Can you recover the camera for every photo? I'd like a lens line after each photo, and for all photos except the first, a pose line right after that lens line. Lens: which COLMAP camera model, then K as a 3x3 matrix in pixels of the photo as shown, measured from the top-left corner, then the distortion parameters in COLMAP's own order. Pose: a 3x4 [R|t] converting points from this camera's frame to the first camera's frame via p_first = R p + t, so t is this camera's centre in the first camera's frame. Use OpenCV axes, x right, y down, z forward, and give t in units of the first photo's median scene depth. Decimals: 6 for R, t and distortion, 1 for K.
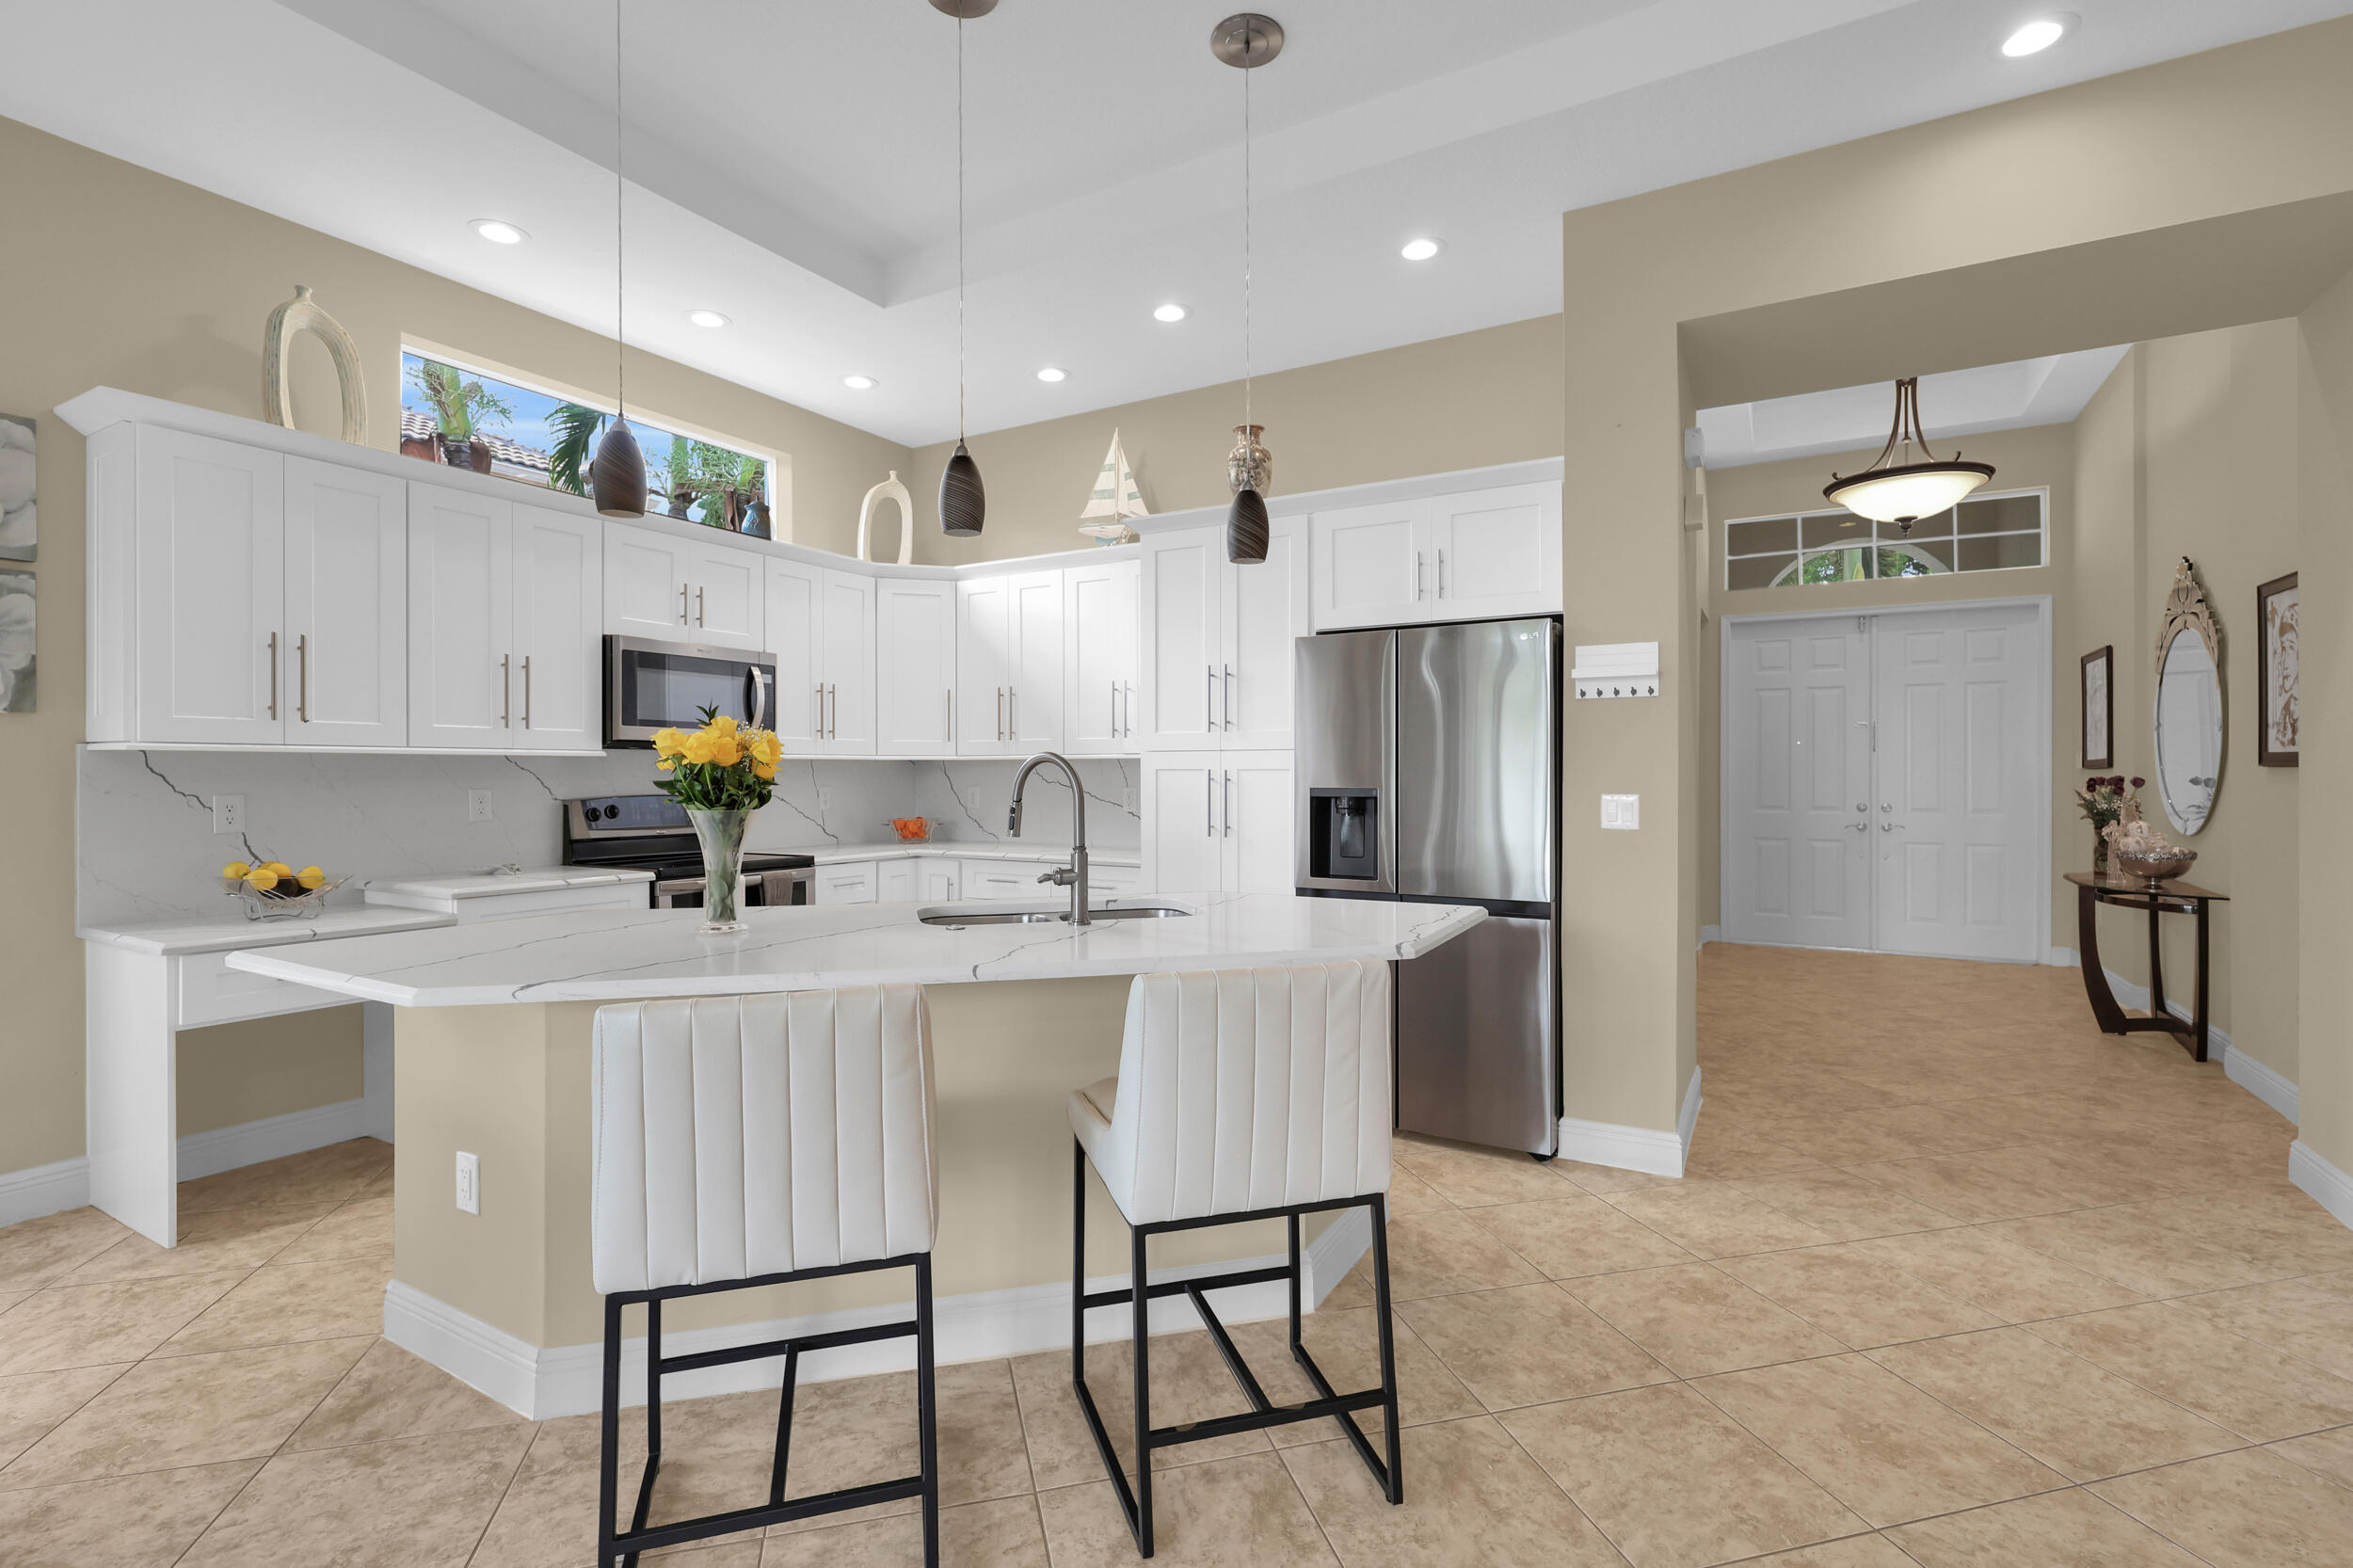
lens RADIAL K [[1071.6, 0, 1164.3], [0, 1071.6, 774.4], [0, 0, 1]] dist [-0.000453, 0.000041]
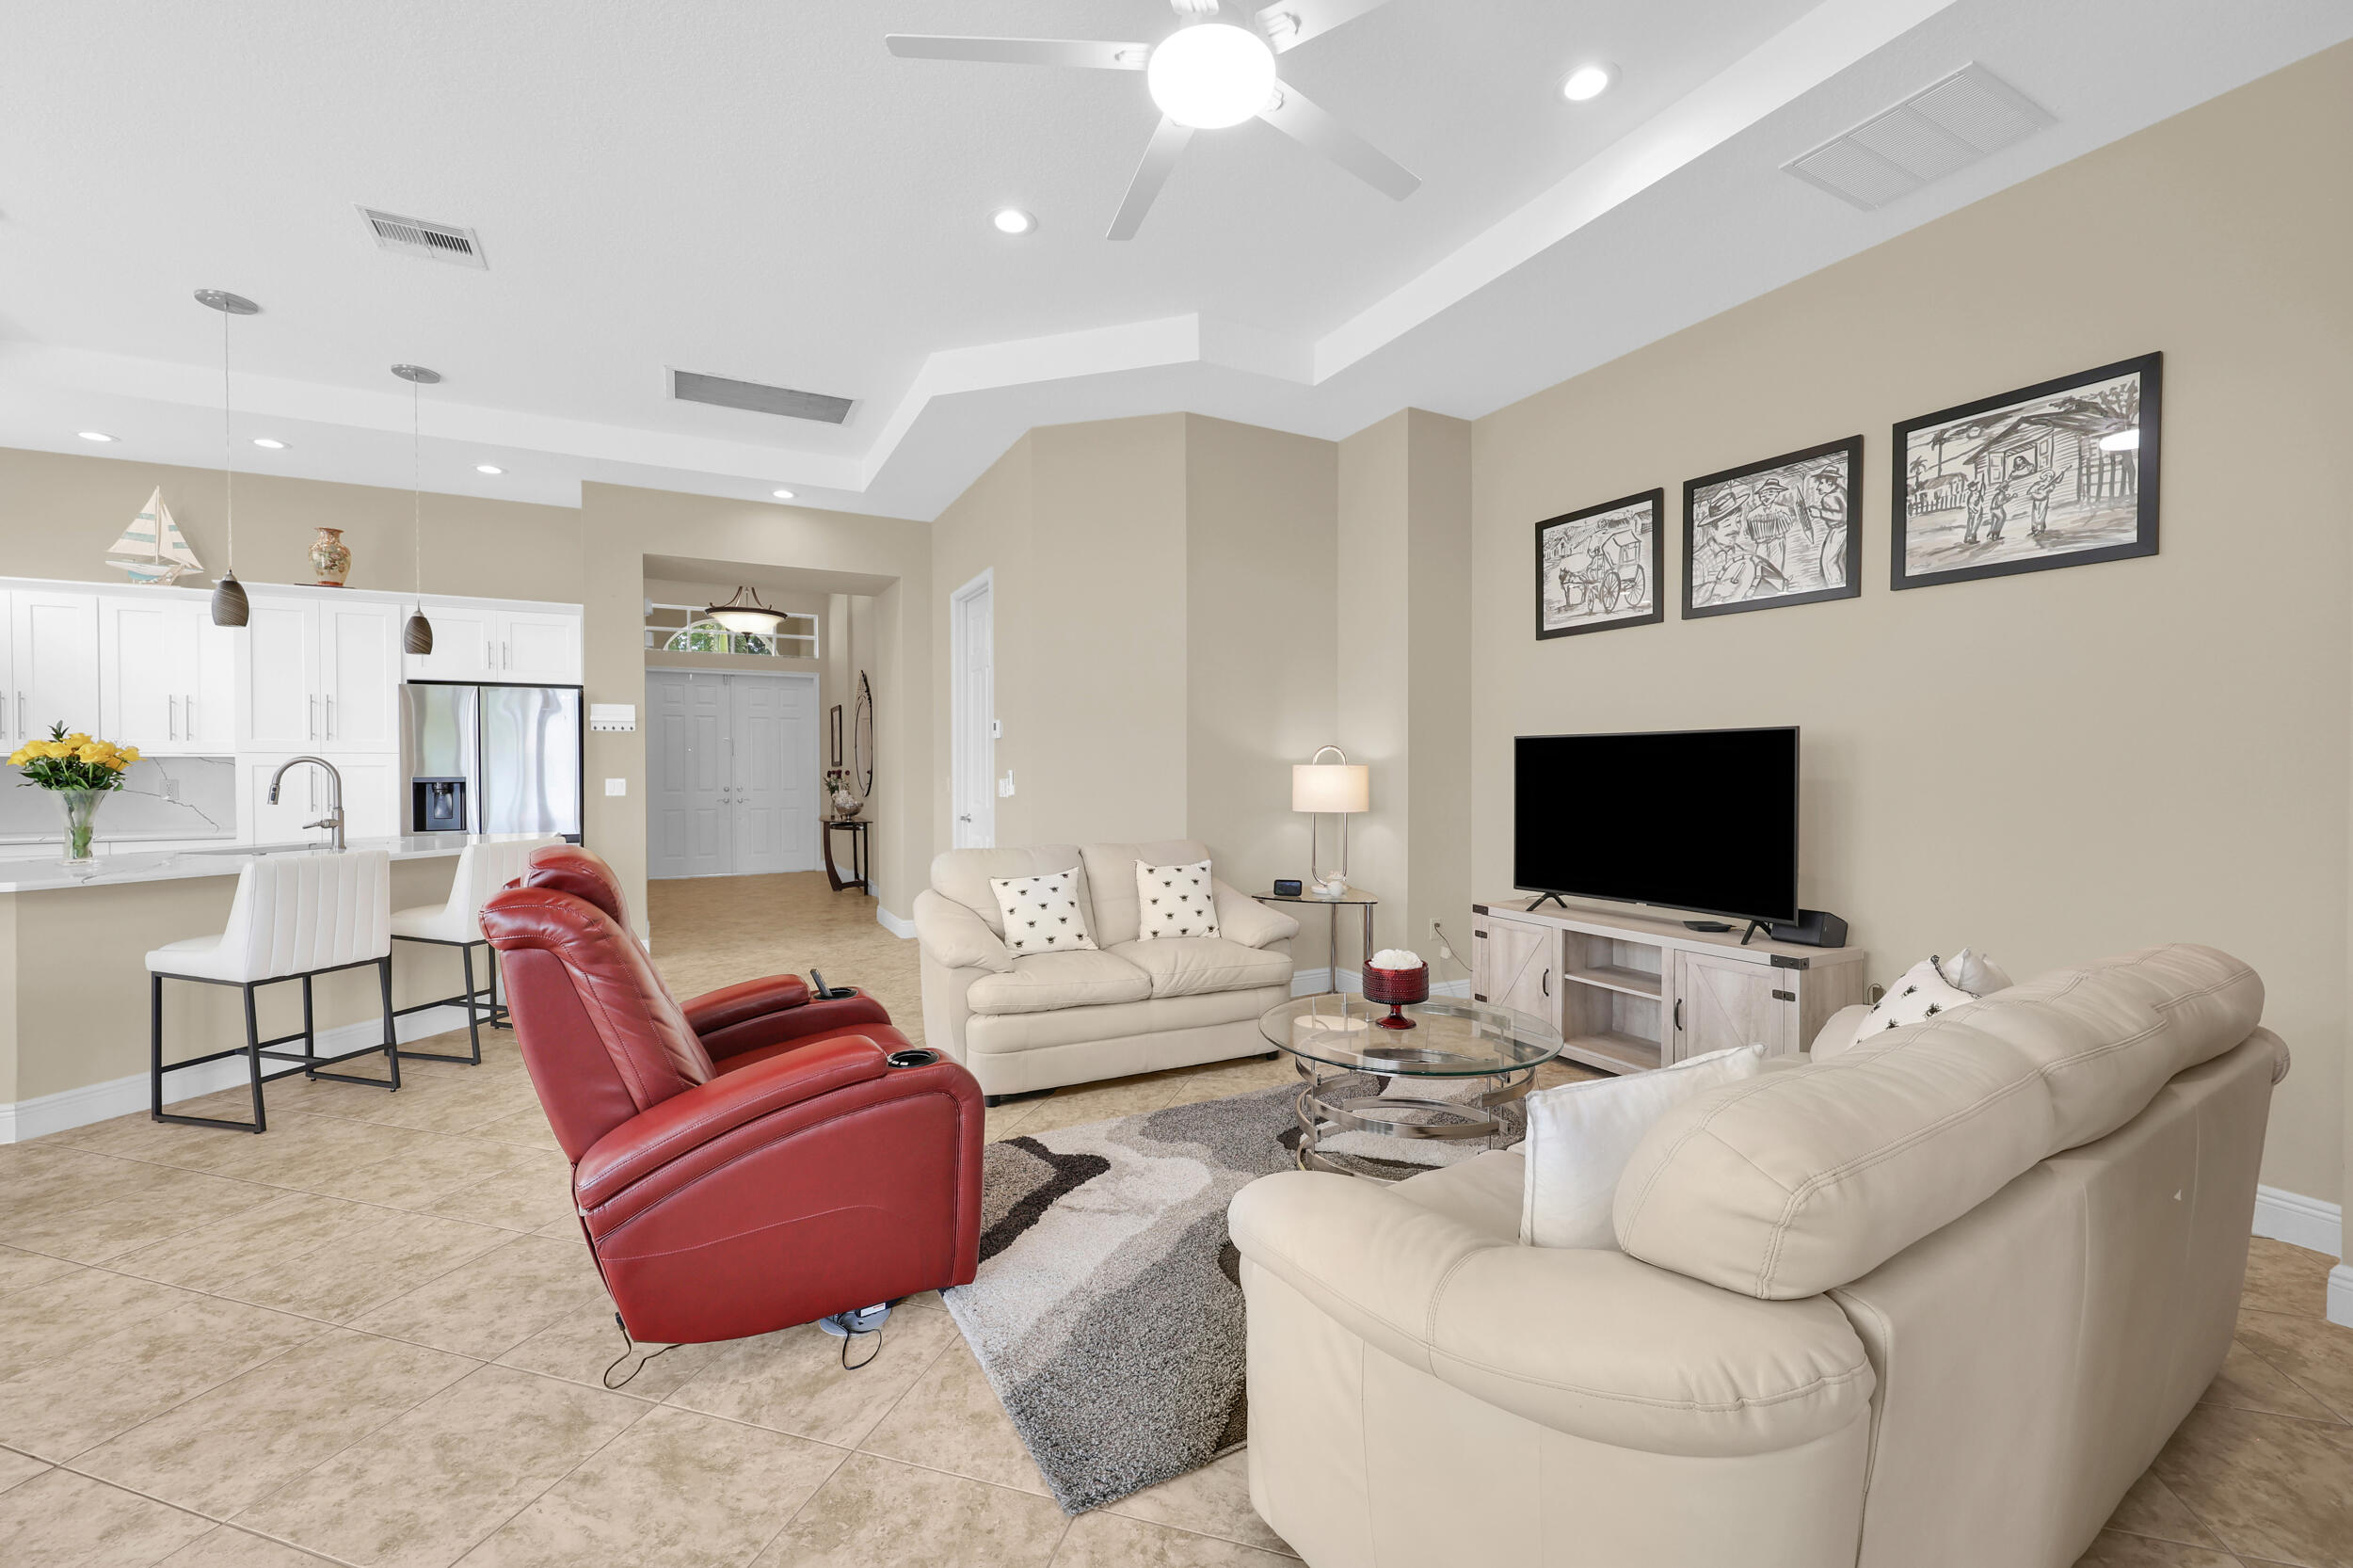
lens RADIAL K [[953.2, 0, 1177.5], [0, 953.2, 780.5], [0, 0, 1]] dist [0.001367, 0.000258]
pose [[0.524478, -0.010913, 0.851354, -0.411327], [0.002314, 0.999932, 0.011392, 0.002773], [-0.851421, -0.004005, 0.524467, -0.632371]]
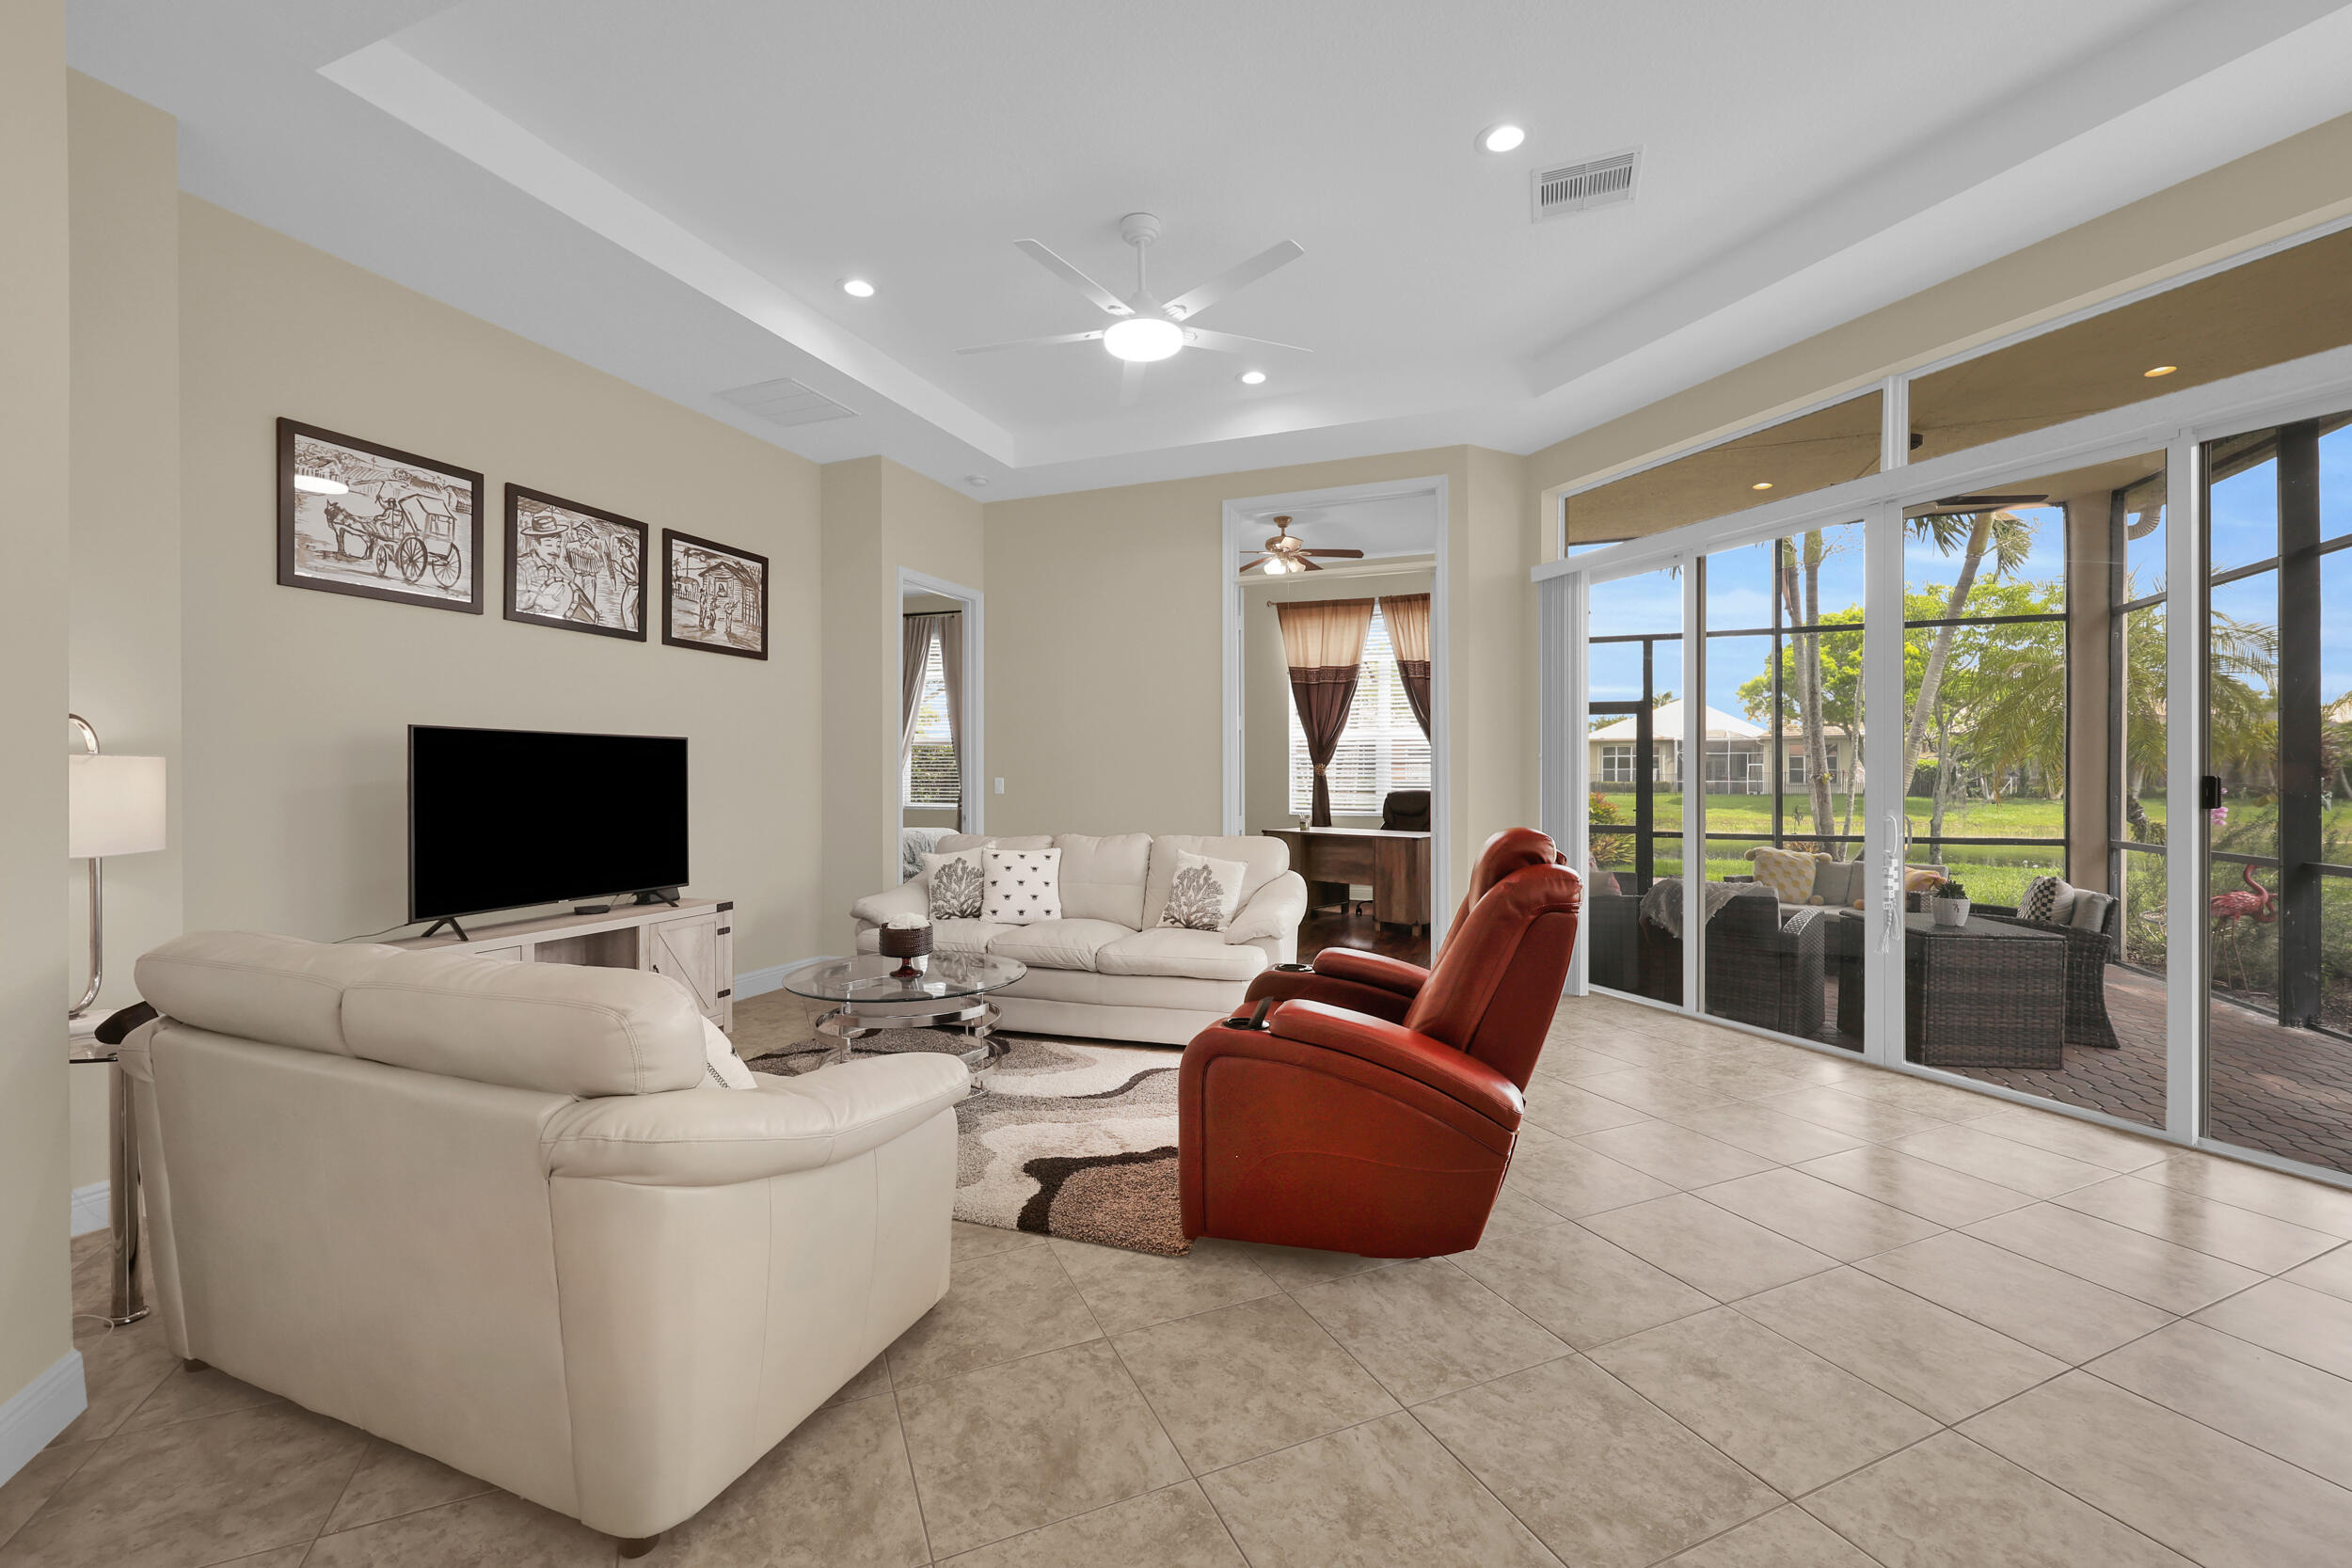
lens RADIAL K [[960.9, 0, 1168.7], [0, 960.9, 773.7], [0, 0, 1]] dist [0.001683, 0.000135]
pose [[-0.987659, 0.001313, -0.156614, 0.115039], [0.001363, 0.999999, -0.000214, 0.008225], [0.156614, -0.000425, -0.987660, 0.387877]]
